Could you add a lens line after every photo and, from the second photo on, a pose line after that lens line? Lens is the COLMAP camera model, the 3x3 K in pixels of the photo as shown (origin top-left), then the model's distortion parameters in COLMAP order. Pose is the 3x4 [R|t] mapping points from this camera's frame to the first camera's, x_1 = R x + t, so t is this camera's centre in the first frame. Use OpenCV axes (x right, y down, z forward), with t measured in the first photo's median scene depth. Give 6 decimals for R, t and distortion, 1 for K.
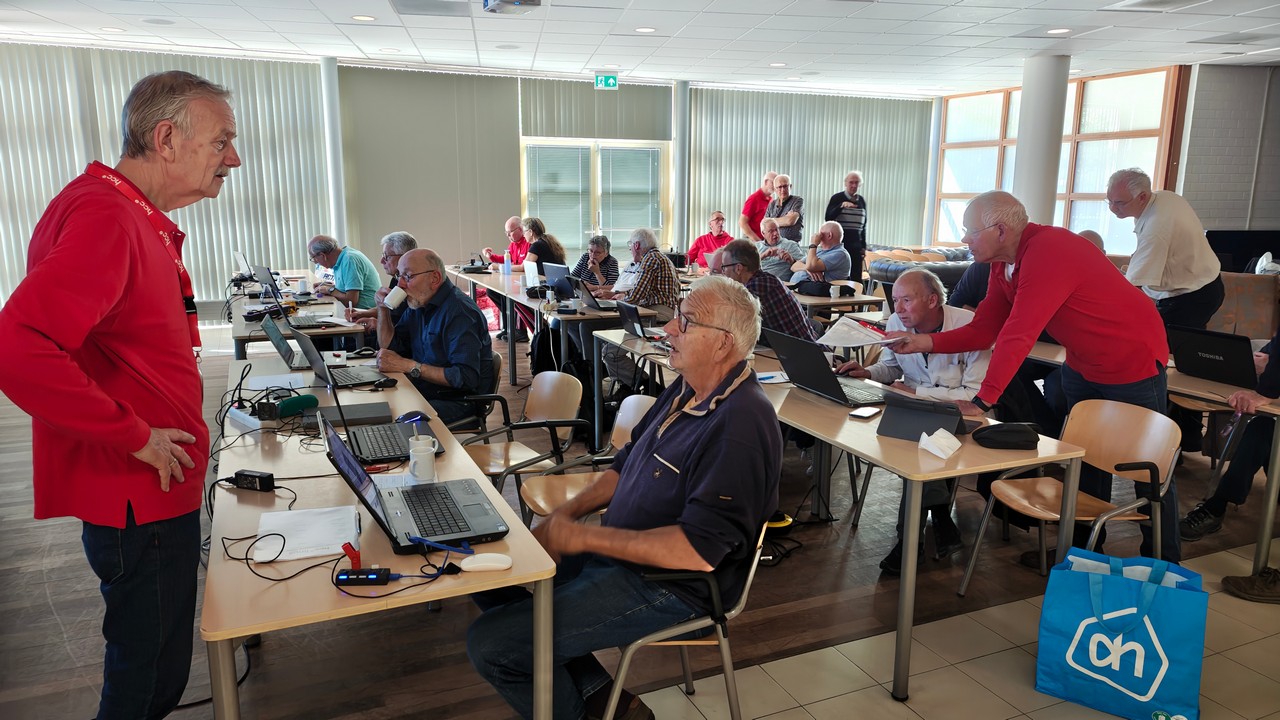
lens RADIAL K [[864.0, 0, 640.0], [0, 864.0, 360.0], [0, 0, 1]] dist [0.047736, -0.003355]
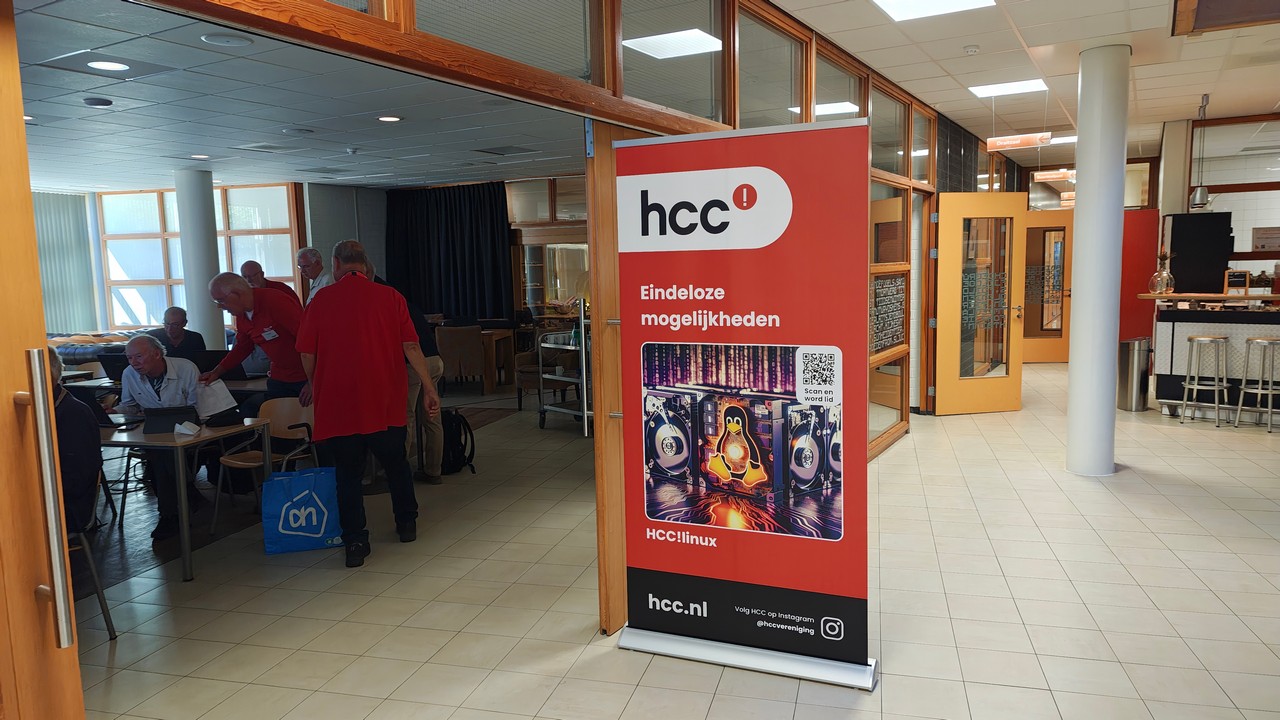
lens RADIAL K [[864.0, 0, 640.0], [0, 864.0, 360.0], [0, 0, 1]] dist [0.047736, -0.003355]
pose [[0.630953, -0.108531, 0.768193, -0.111889], [0.179614, 0.983700, -0.008547, 0.039382], [-0.754744, 0.143370, 0.640162, -0.219869]]
